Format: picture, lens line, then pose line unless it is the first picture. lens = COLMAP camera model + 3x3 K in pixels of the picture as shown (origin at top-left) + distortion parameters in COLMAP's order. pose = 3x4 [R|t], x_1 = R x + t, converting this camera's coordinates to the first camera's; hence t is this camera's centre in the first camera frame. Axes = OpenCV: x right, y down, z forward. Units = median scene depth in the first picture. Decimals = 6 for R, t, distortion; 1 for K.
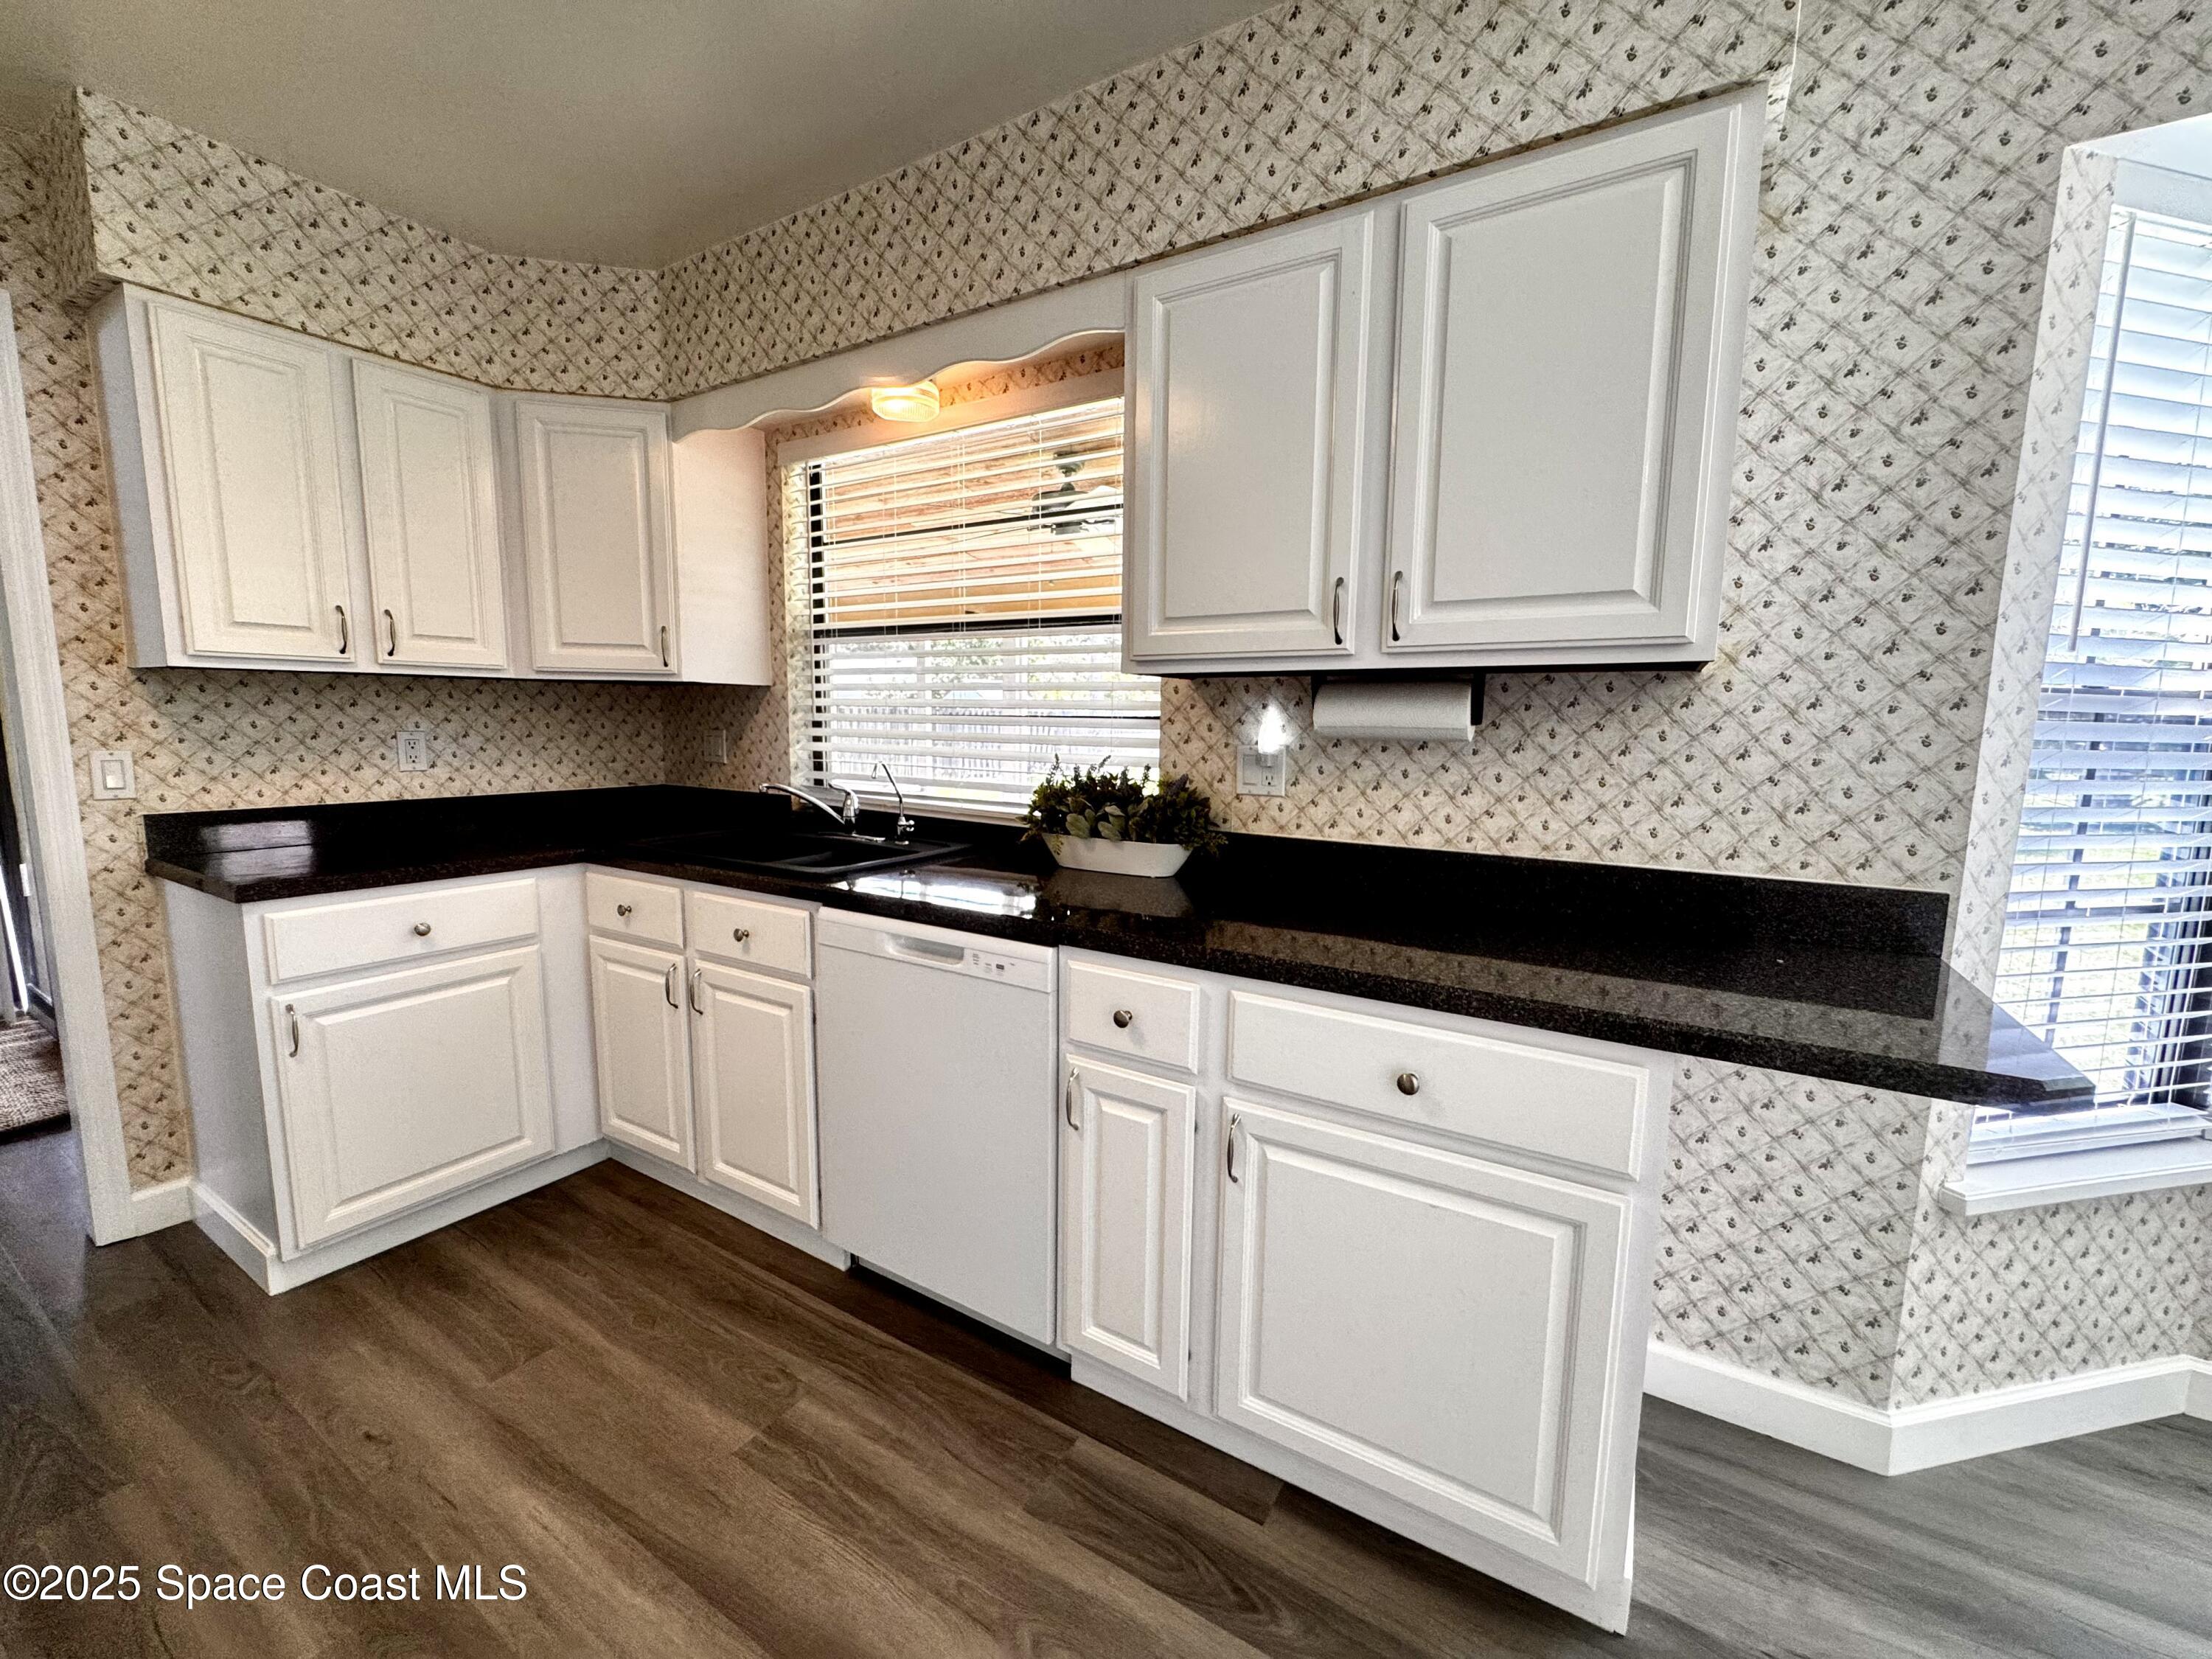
lens RADIAL K [[889.4, 0, 1106.0], [0, 889.4, 829.5], [0, 0, 1]] dist [-0.001079, -0.000191]
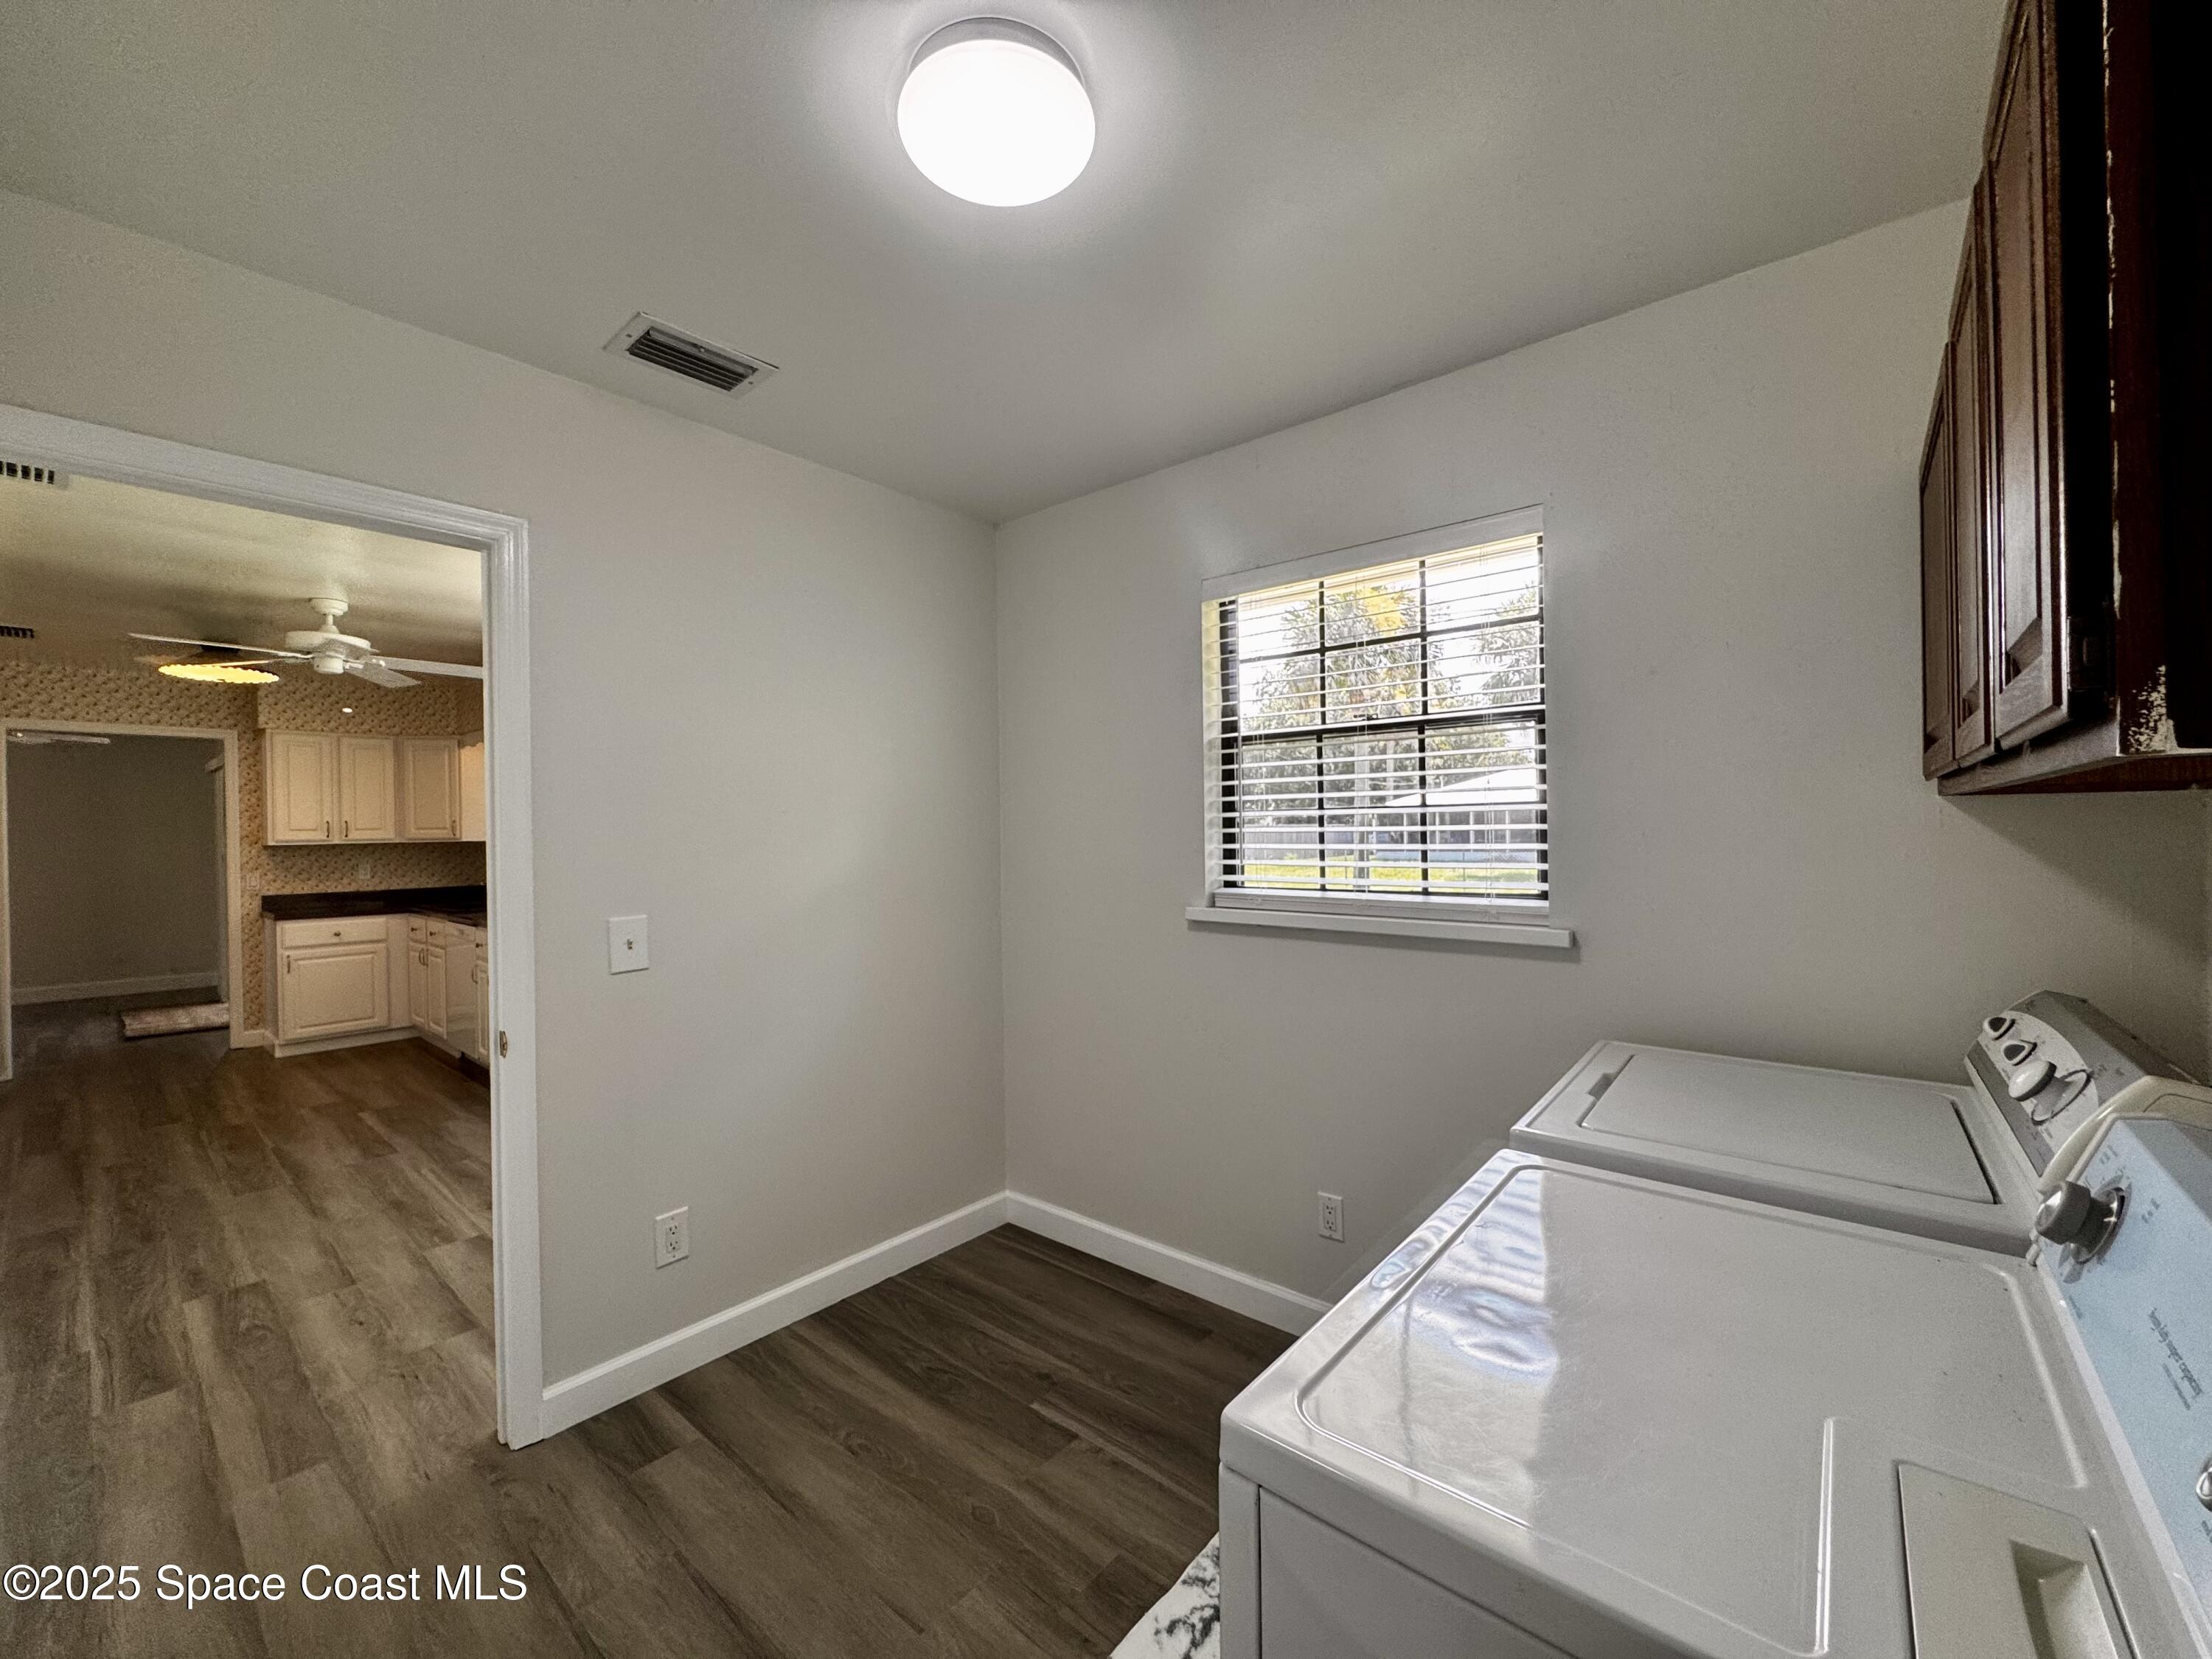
lens RADIAL K [[882.8, 0, 1106.0], [0, 882.8, 829.5], [0, 0, 1]] dist [-0.001280, -0.000231]
pose [[0.988598, -0.027642, -0.148023, 2.016915], [0.009198, 0.992256, -0.123869, 0.148150], [0.150301, 0.121095, 0.981196, -1.393403]]
